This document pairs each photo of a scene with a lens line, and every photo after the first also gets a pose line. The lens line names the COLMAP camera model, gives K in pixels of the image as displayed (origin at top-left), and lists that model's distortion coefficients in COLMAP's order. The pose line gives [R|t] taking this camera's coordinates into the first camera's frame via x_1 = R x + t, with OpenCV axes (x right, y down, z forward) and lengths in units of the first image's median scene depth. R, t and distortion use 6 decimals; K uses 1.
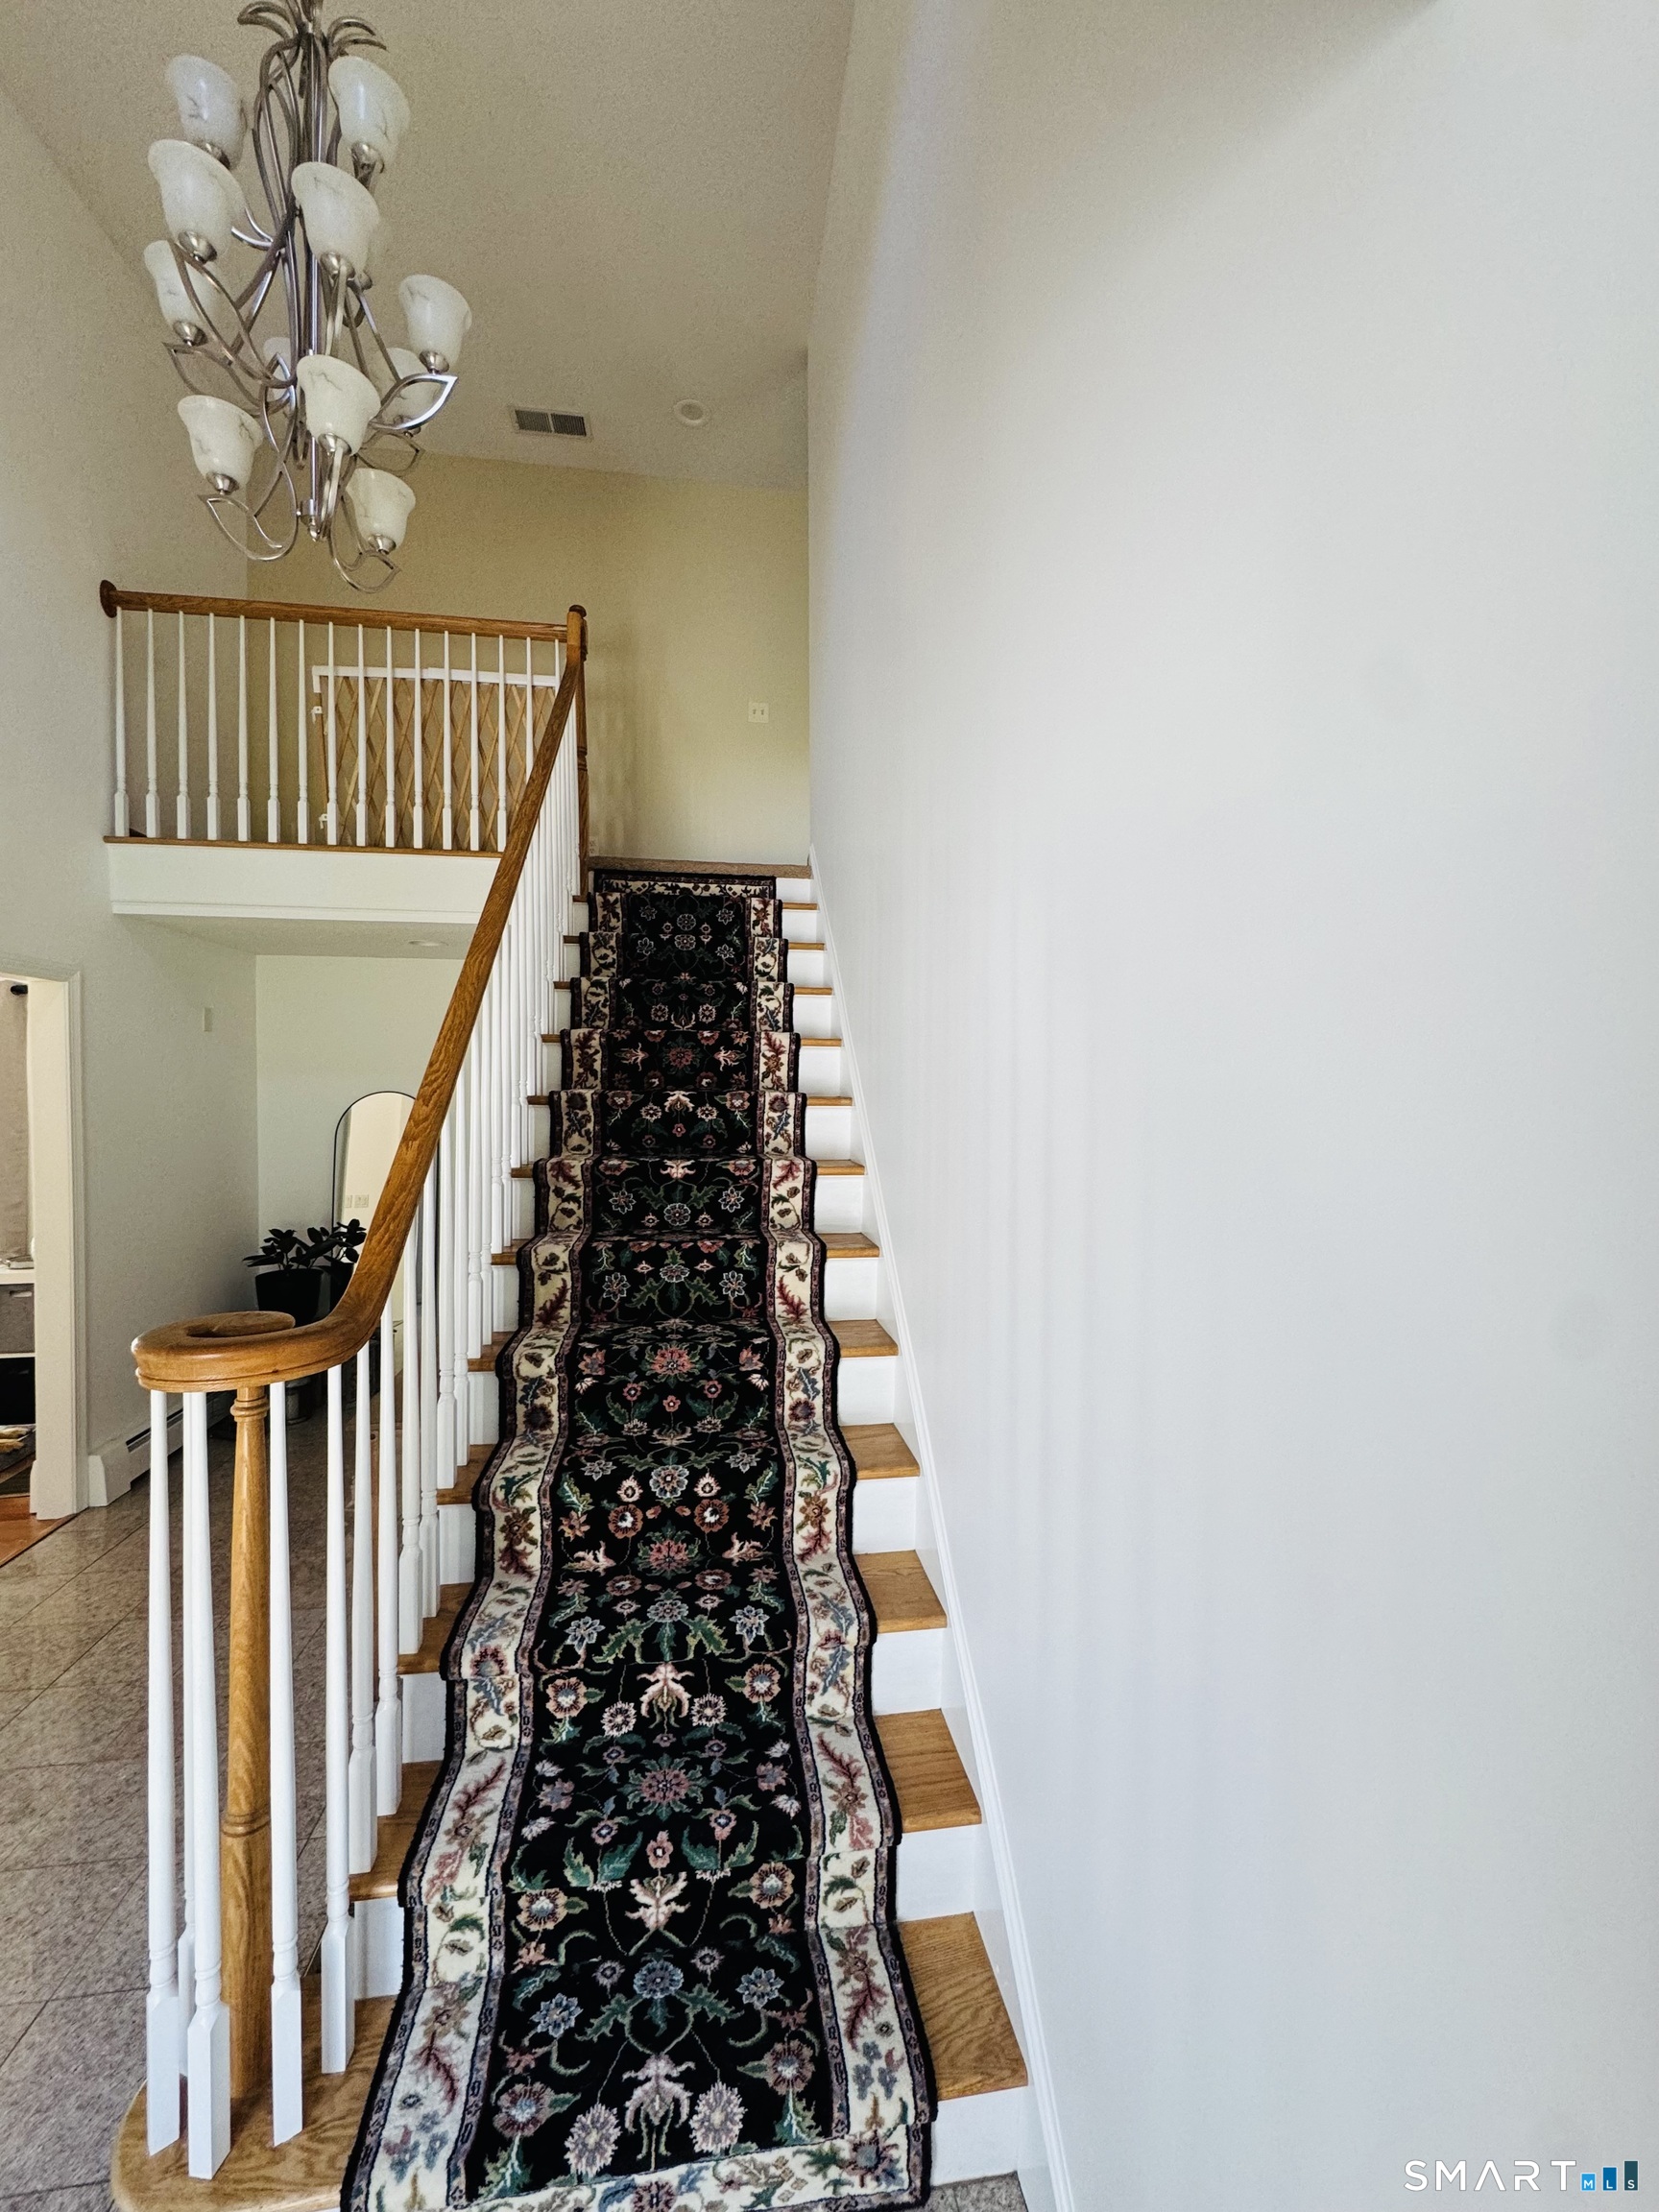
lens RADIAL K [[882.2, 0, 822.6], [0, 882.2, 1111.0], [0, 0, 1]] dist [-0.003199, -0.000202]
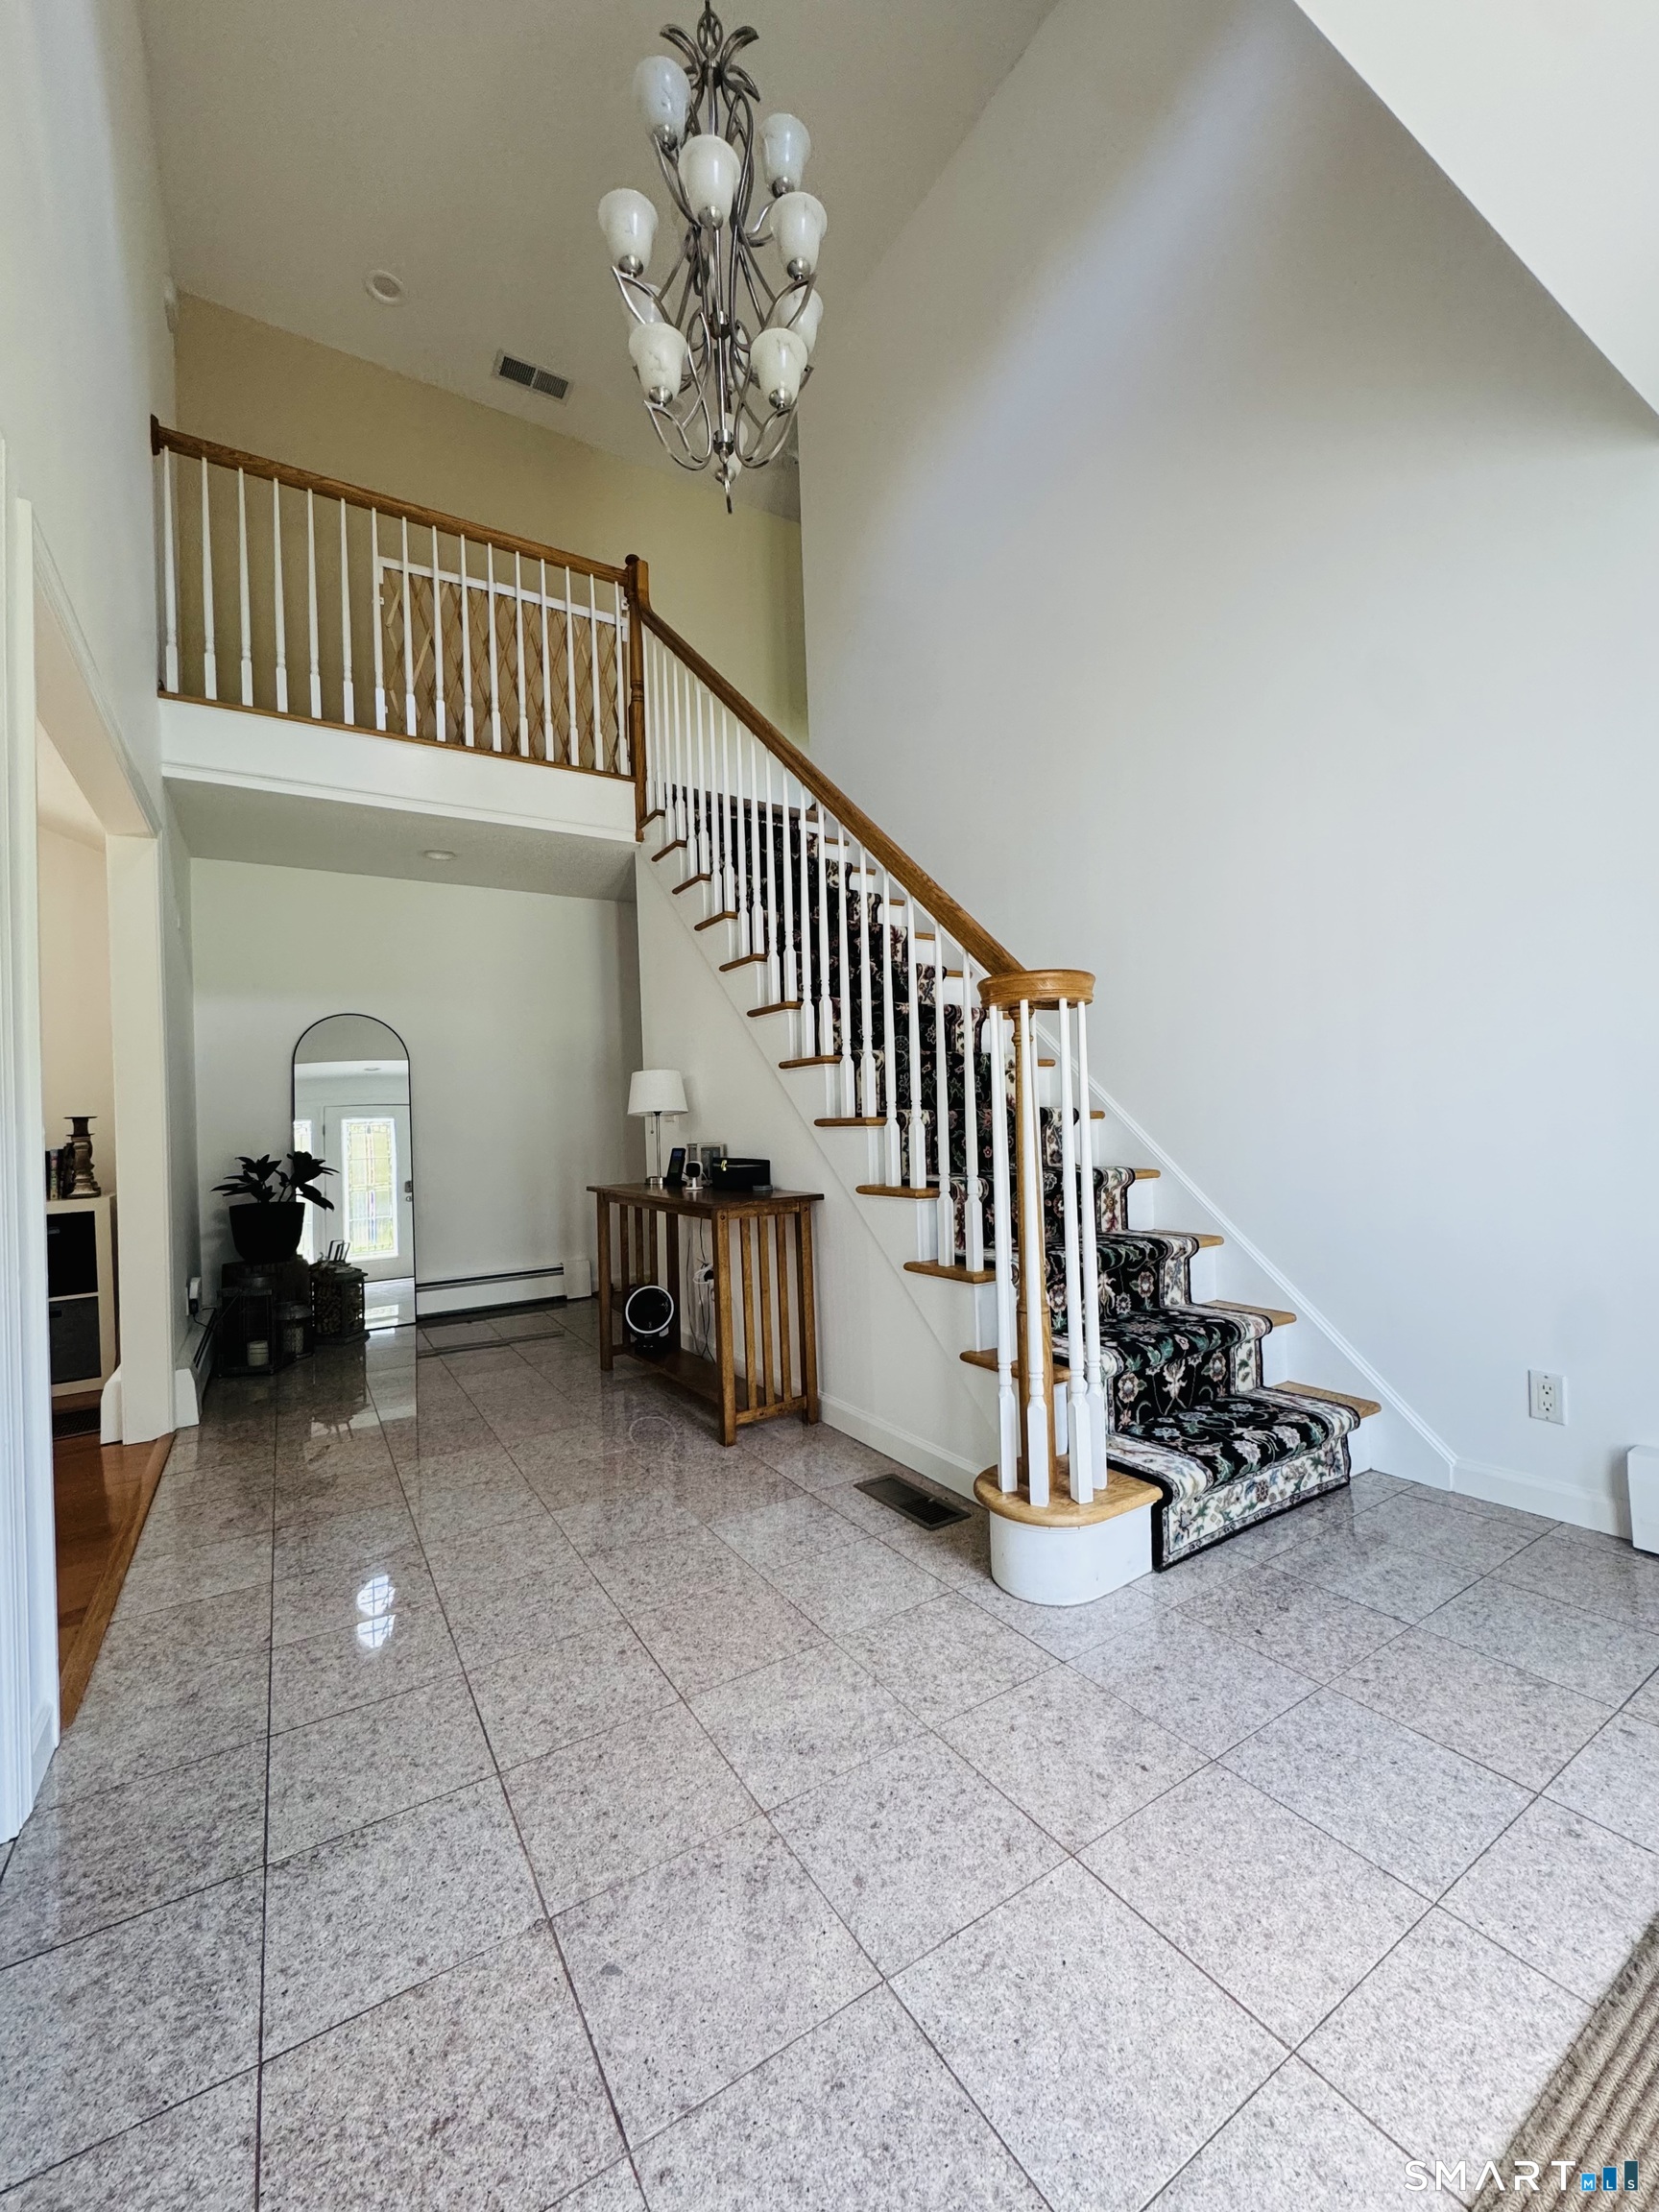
lens RADIAL K [[882.2, 0, 833.3], [0, 882.2, 1105.9], [0, 0, 1]] dist [-0.003199, -0.000202]
pose [[0.914161, -0.026793, 0.404464, -1.348375], [0.041573, 0.998749, -0.027803, 0.413620], [-0.403213, 0.042232, 0.914131, -0.221522]]
